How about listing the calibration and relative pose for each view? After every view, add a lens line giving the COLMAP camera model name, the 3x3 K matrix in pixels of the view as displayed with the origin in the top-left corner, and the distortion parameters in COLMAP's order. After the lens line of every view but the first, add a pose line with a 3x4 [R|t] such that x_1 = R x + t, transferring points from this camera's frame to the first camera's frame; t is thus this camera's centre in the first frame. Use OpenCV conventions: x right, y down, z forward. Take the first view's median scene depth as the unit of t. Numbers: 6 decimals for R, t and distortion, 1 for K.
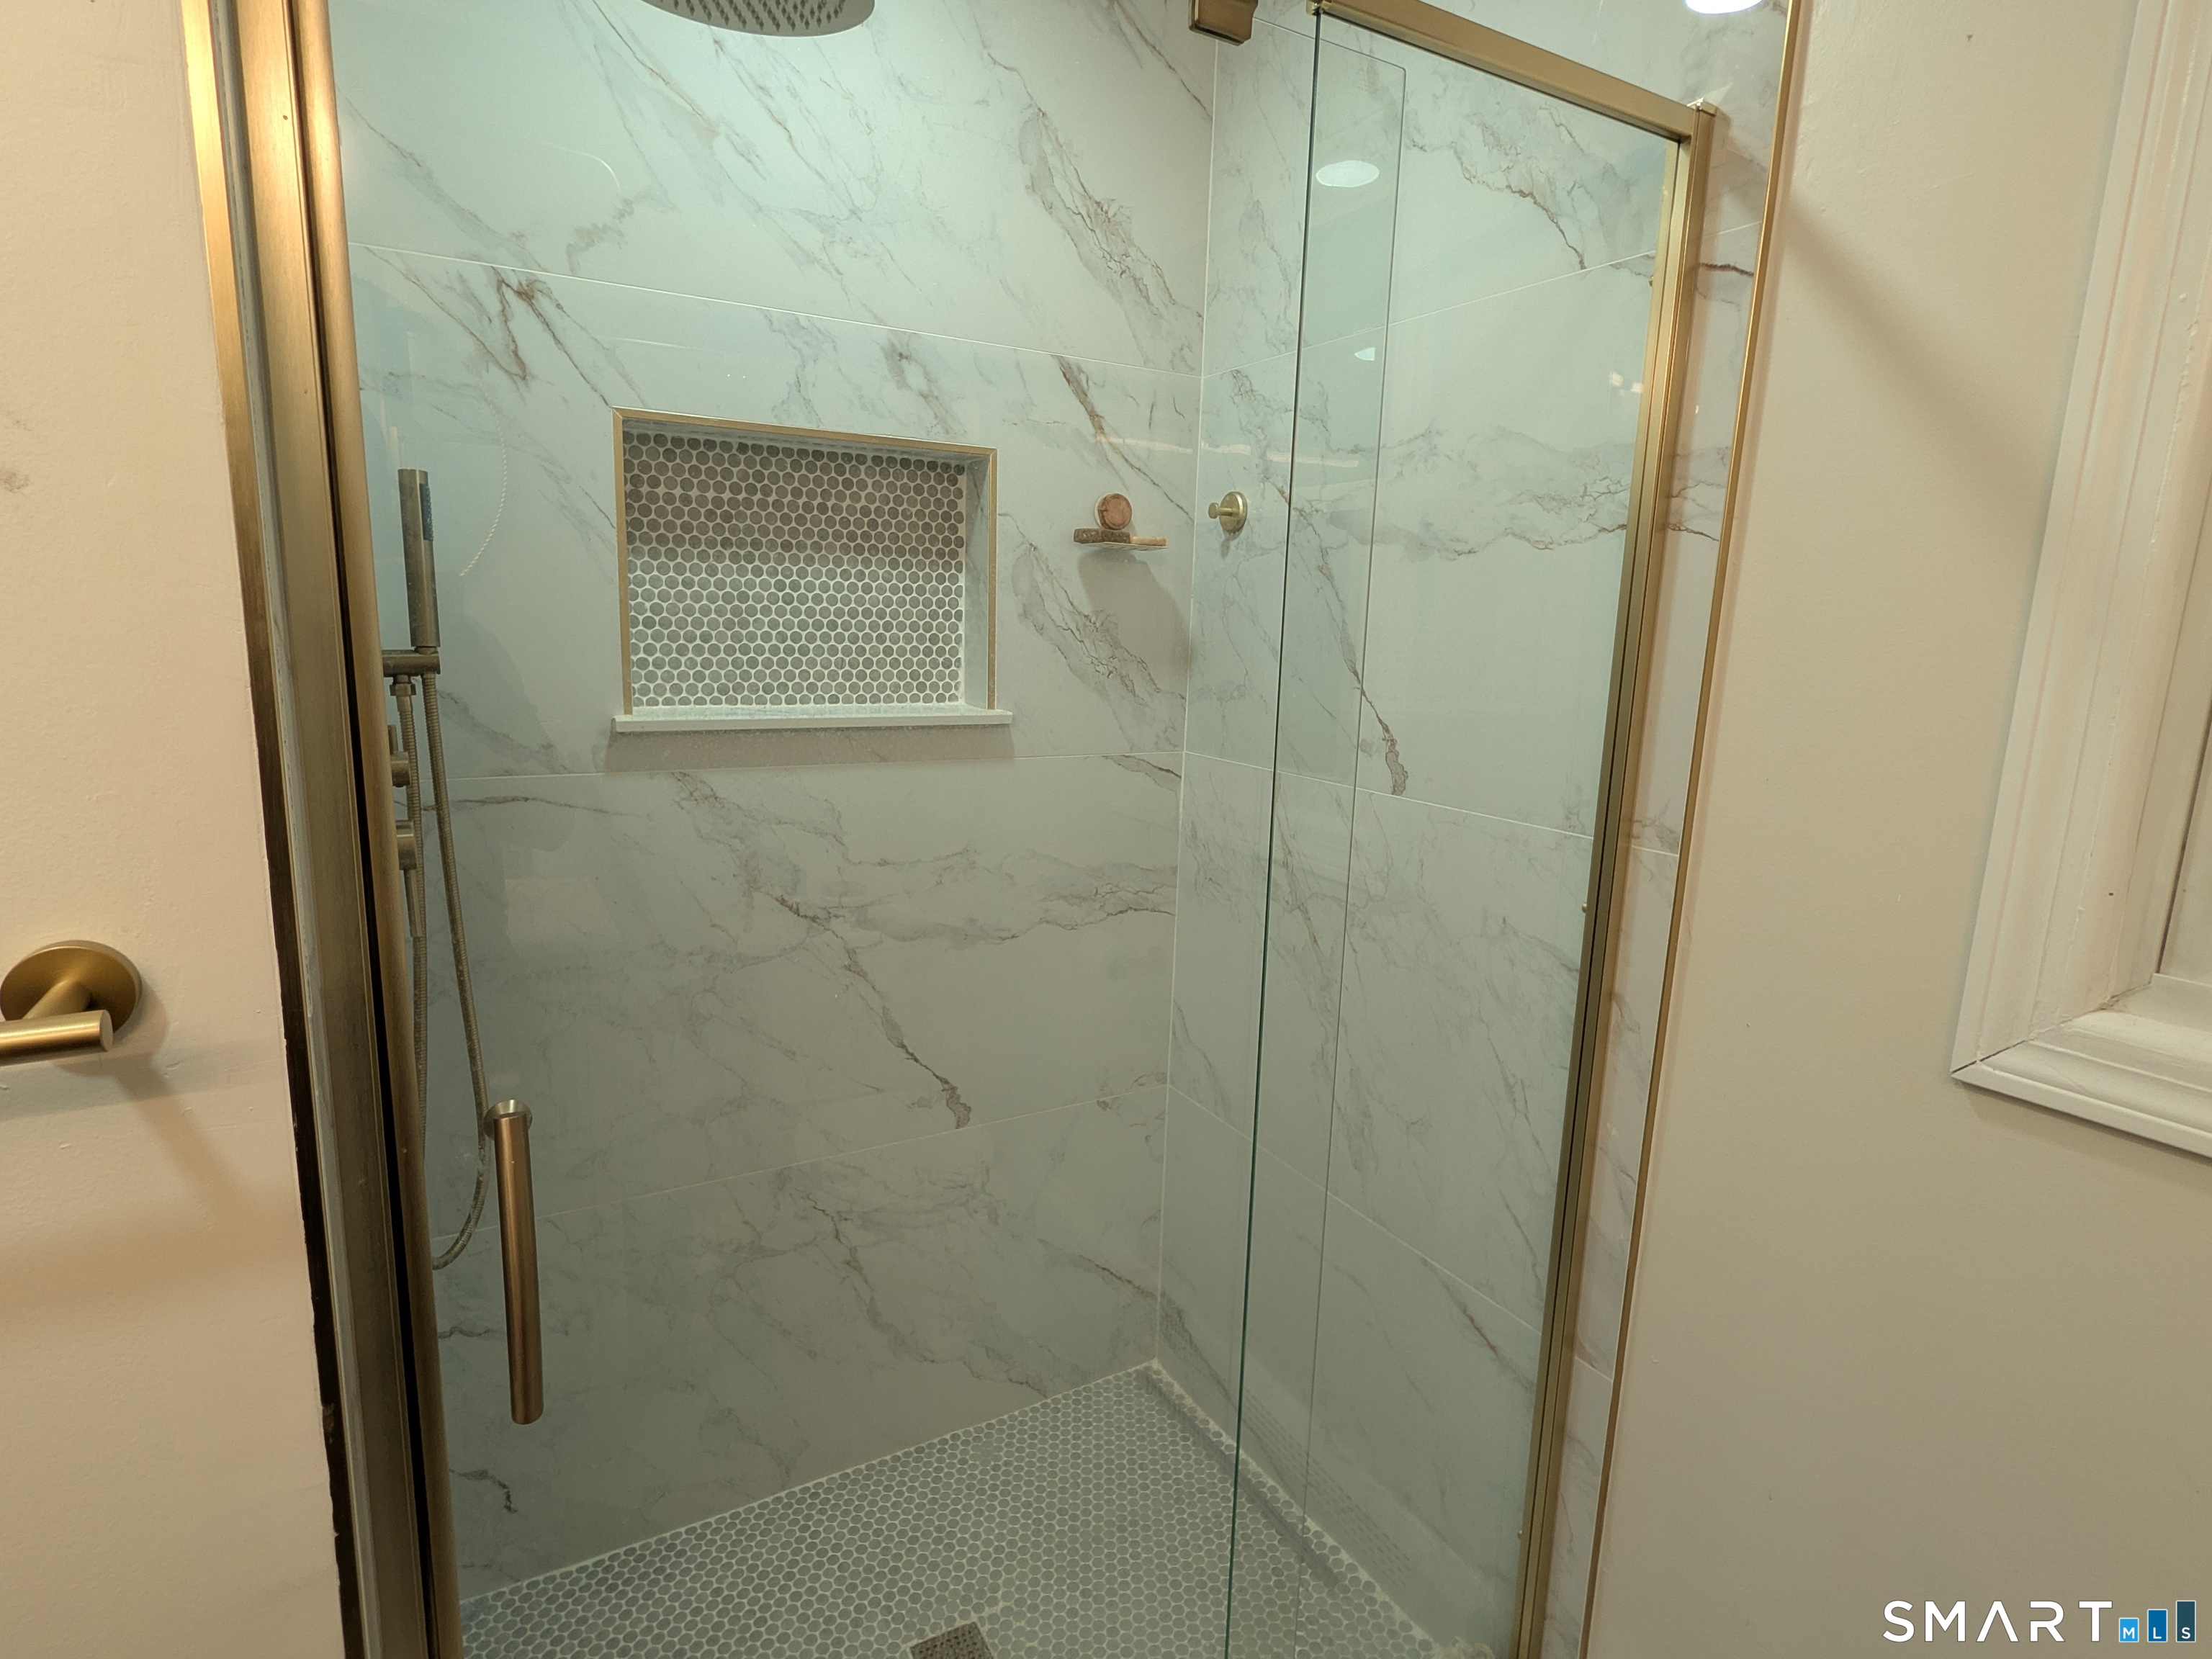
lens RADIAL K [[1140.3, 0, 1103.1], [0, 1140.3, 831.7], [0, 0, 1]] dist [-0.000513, 0.000074]
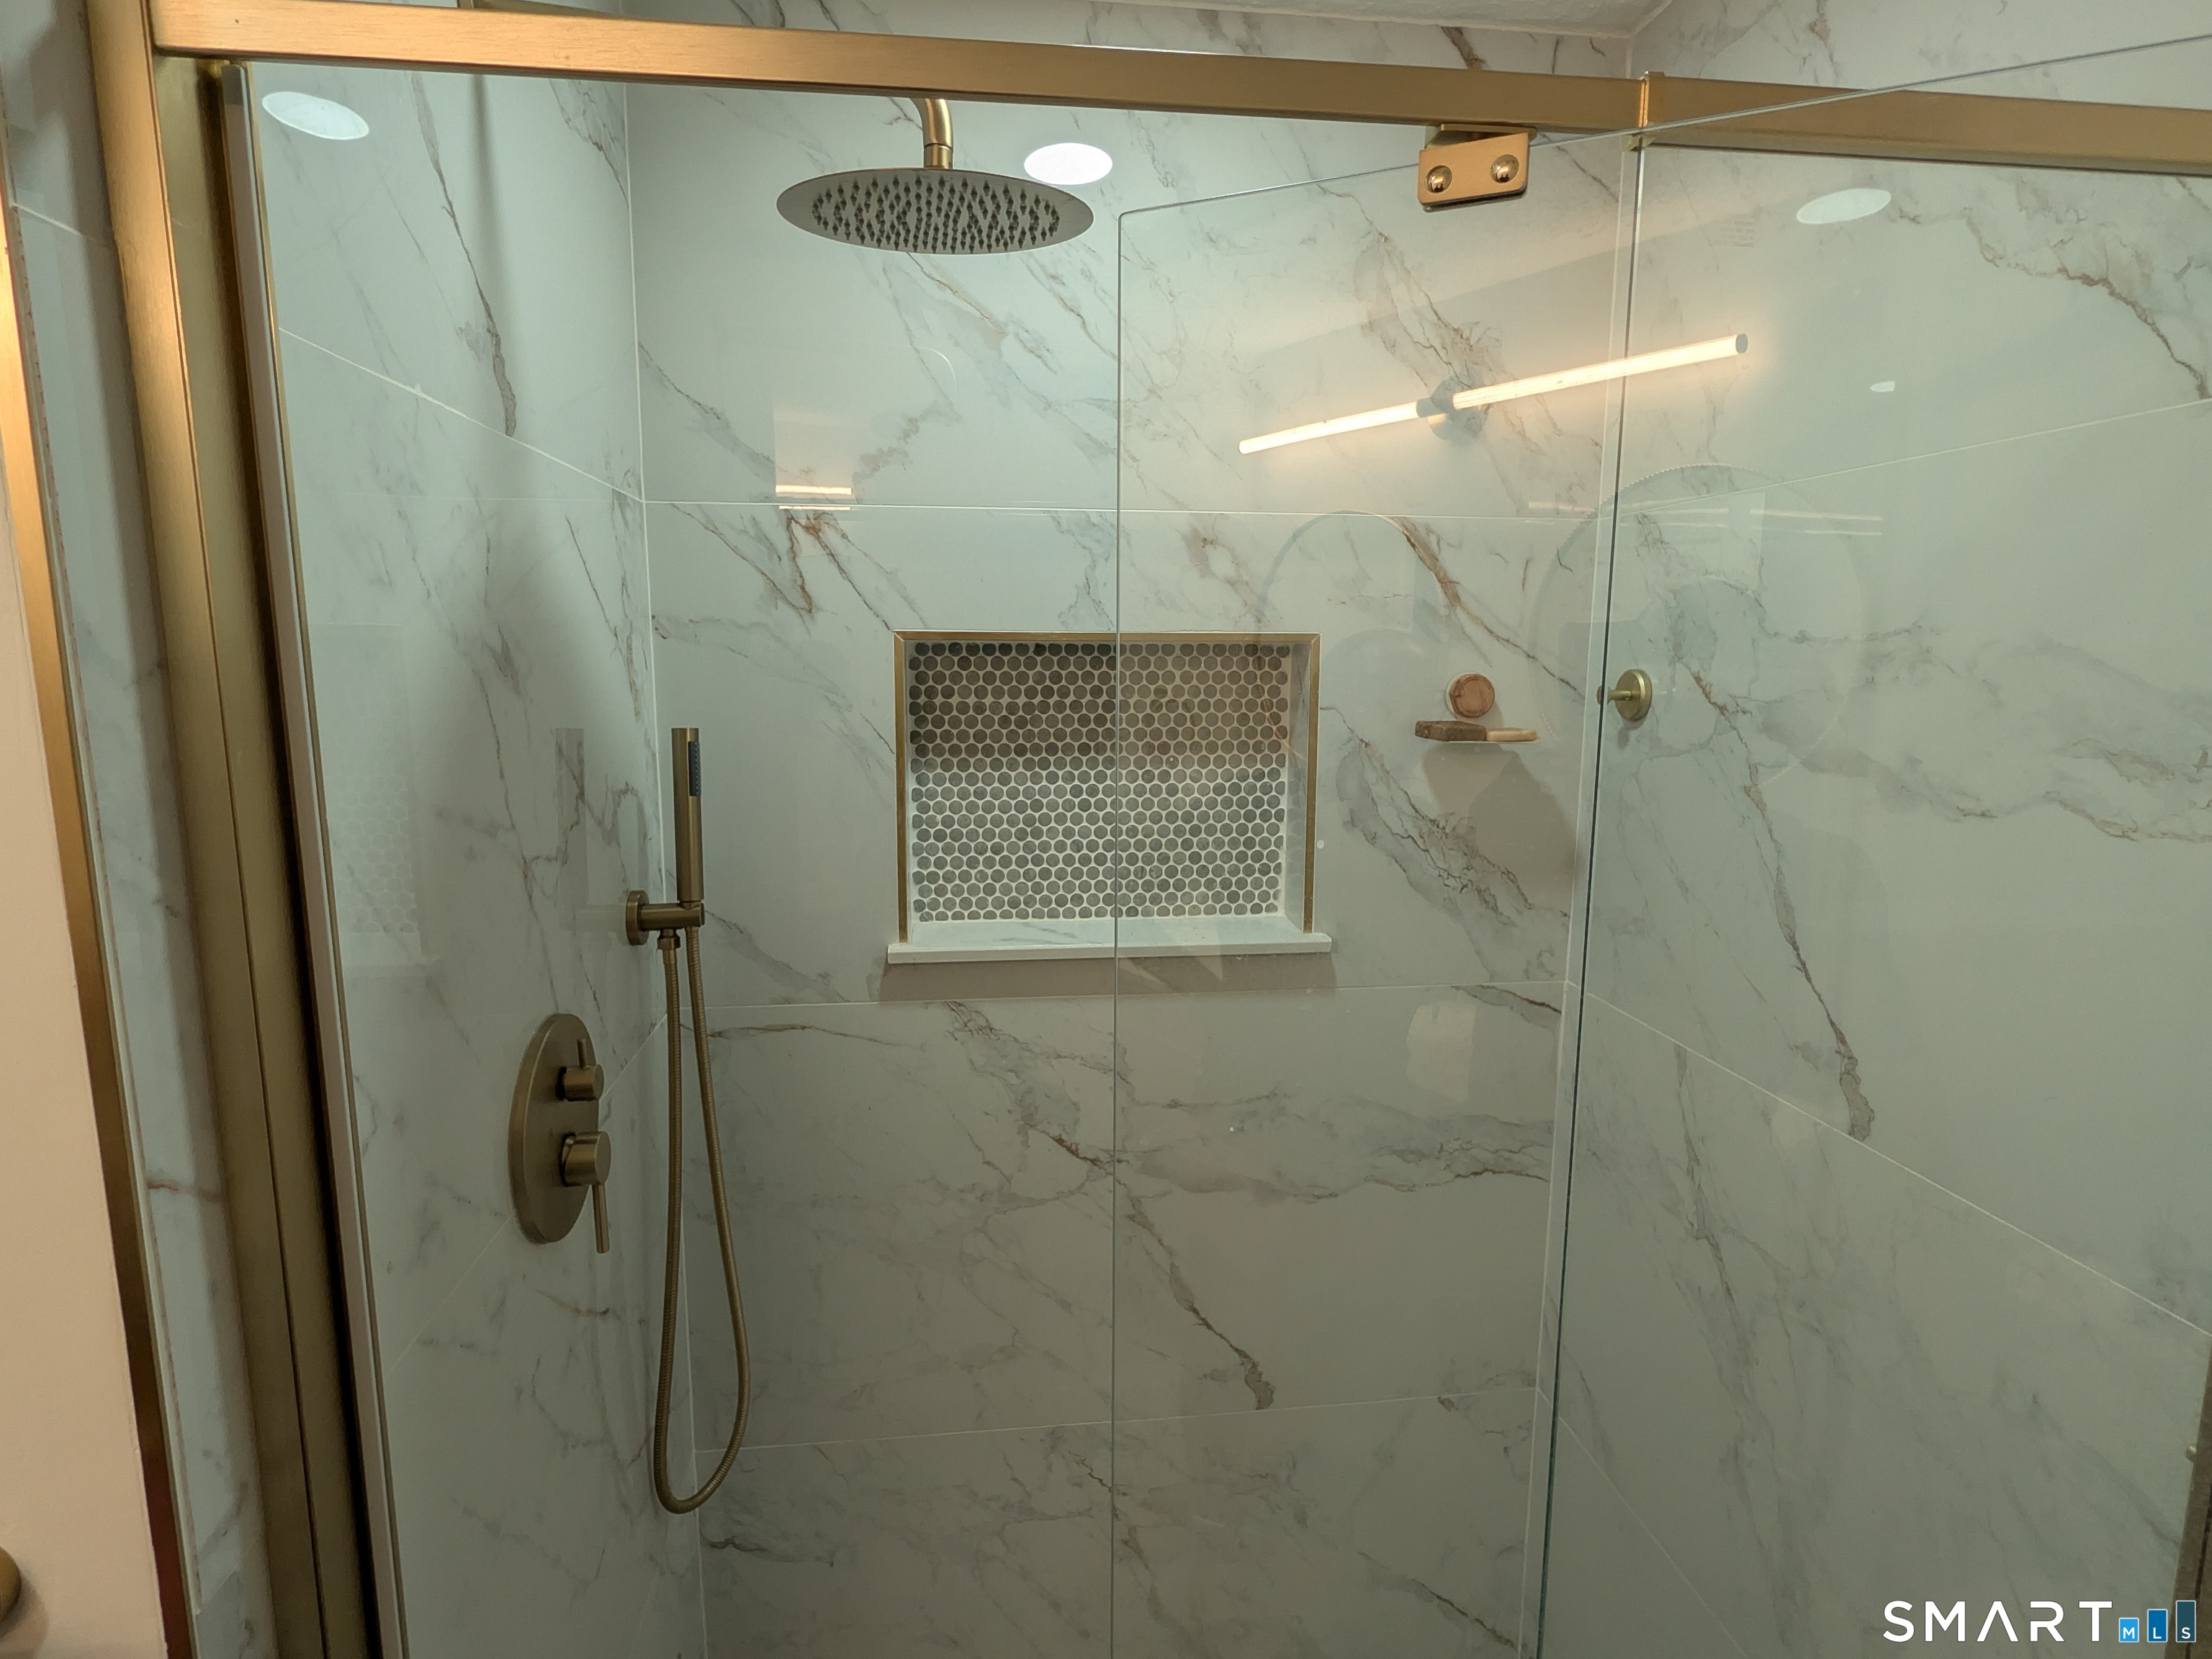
lens RADIAL K [[1140.3, 0, 1100.6], [0, 1140.3, 823.4], [0, 0, 1]] dist [-0.000513, 0.000074]
pose [[0.919996, 0.032541, -0.390575, 0.095701], [-0.047486, 0.998461, -0.028665, -0.170221], [0.389041, 0.044919, 0.920125, 0.172506]]
